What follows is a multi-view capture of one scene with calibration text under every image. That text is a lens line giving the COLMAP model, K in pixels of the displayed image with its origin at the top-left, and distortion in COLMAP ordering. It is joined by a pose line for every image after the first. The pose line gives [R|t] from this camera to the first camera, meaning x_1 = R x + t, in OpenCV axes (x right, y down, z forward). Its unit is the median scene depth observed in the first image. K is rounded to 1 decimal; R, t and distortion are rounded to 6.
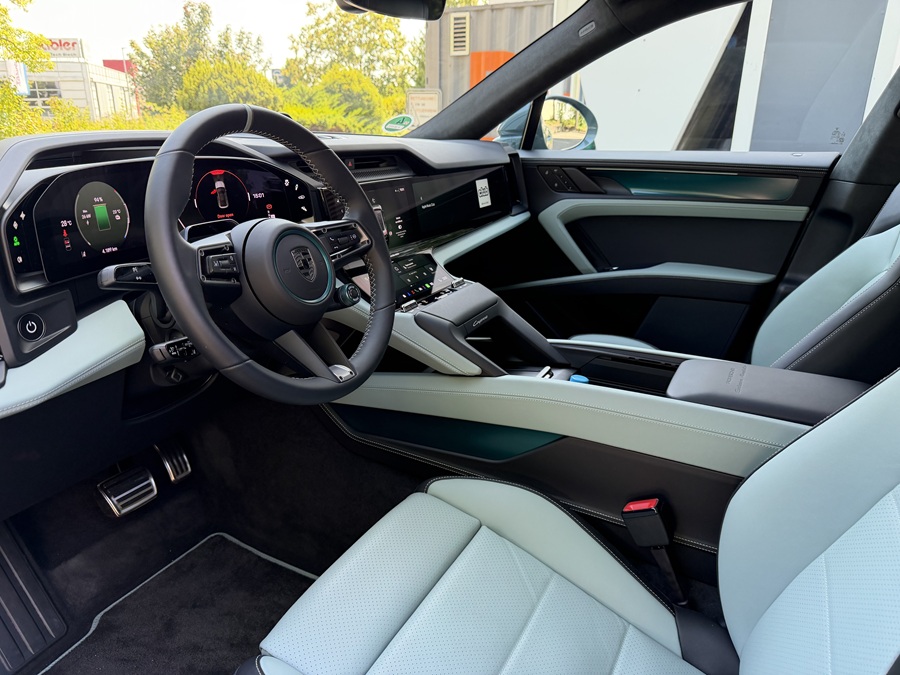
lens RADIAL K [[644.9, 0, 450.0], [0, 644.9, 337.5], [0, 0, 1]] dist [0.002279, -0.035632]
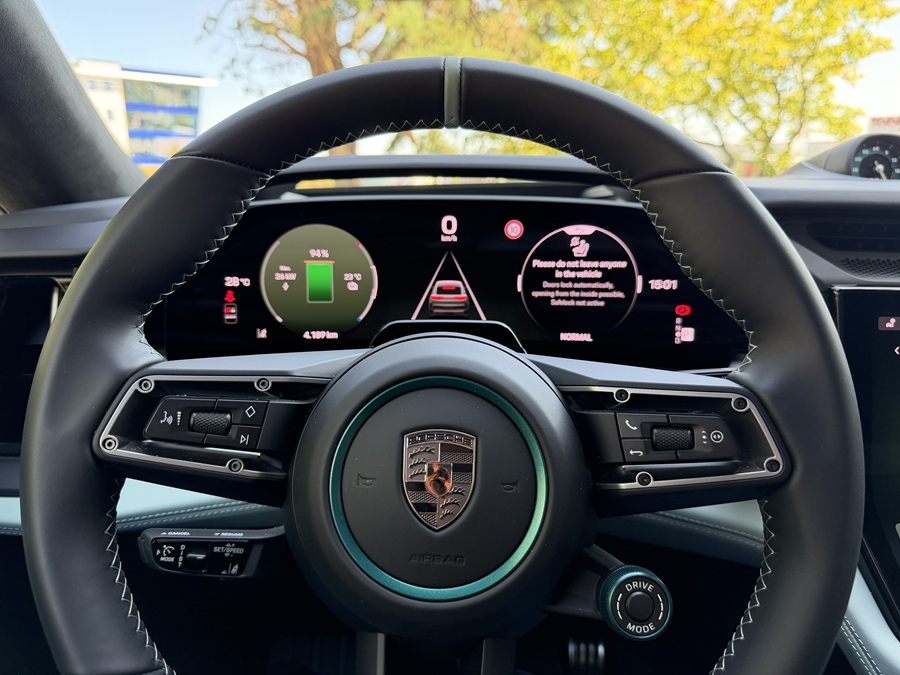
lens RADIAL K [[644.9, 0, 450.0], [0, 644.9, 337.5], [0, 0, 1]] dist [0.002279, -0.035632]
pose [[0.444699, 0.195125, -0.874168, 0.039522], [-0.291521, 0.954372, 0.064728, -0.125207], [0.846911, 0.226054, 0.481291, 0.482664]]
